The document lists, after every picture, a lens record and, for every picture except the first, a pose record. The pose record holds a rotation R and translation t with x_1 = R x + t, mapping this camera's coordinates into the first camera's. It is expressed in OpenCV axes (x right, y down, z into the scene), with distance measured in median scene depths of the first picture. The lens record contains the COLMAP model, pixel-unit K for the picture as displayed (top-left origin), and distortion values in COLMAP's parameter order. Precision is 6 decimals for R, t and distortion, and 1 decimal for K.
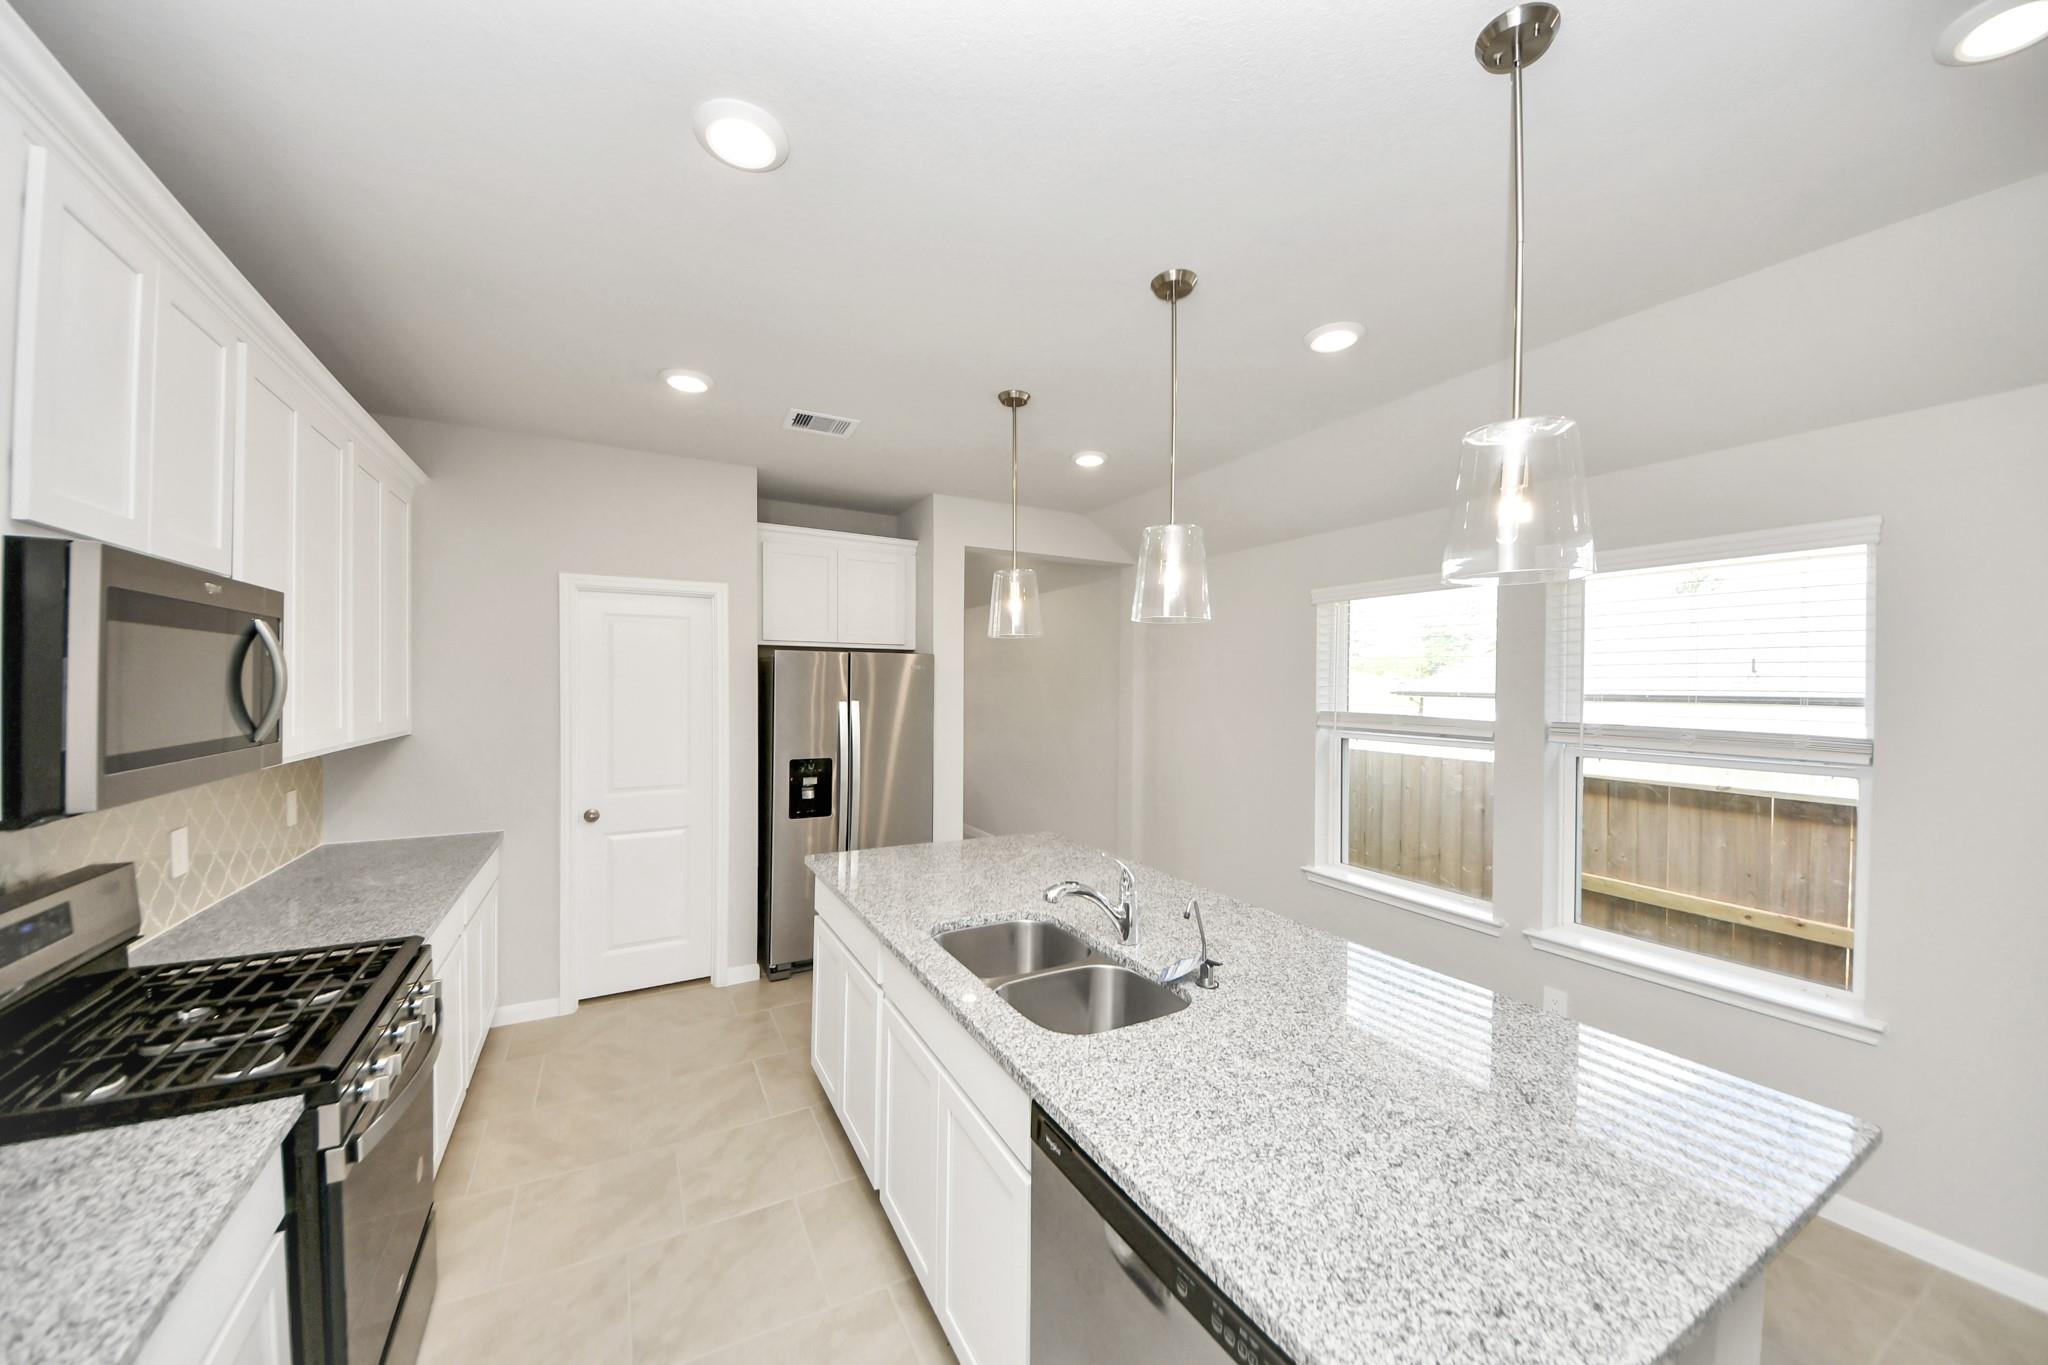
lens RADIAL K [[731.9, 0, 1012.9], [0, 731.9, 680.6], [0, 0, 1]] dist [0.009714, -0.002090]
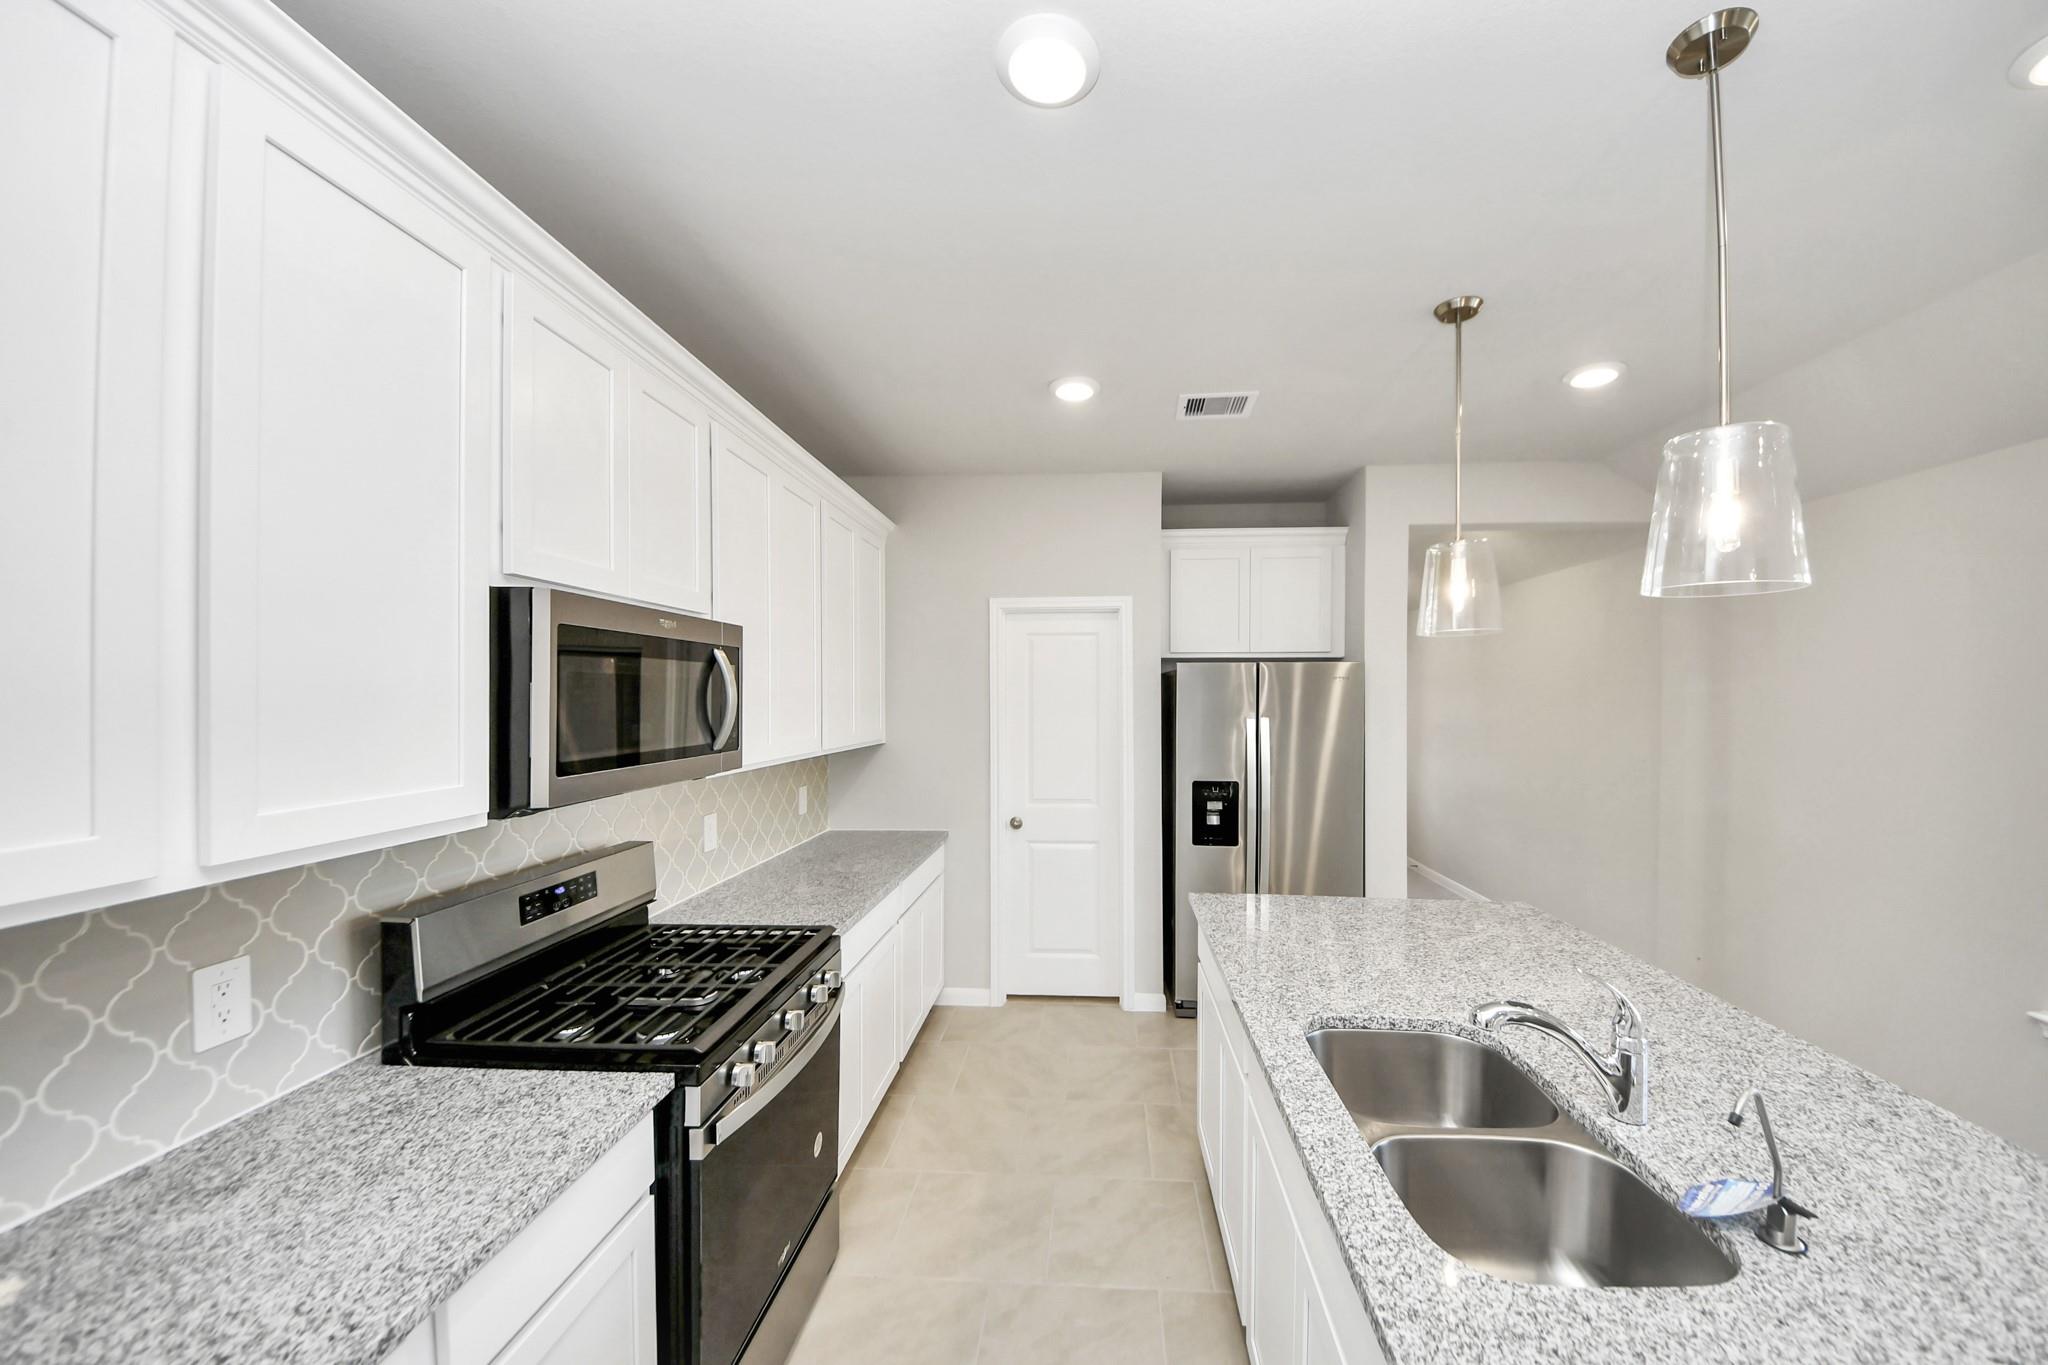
lens RADIAL K [[731.9, 0, 1077.4], [0, 731.9, 698.4], [0, 0, 1]] dist [0.009714, -0.002090]
pose [[0.853535, -0.004612, -0.521015, 0.077740], [0.008581, 0.999950, 0.005205, -0.002727], [0.520965, -0.008914, 0.853531, 0.209093]]
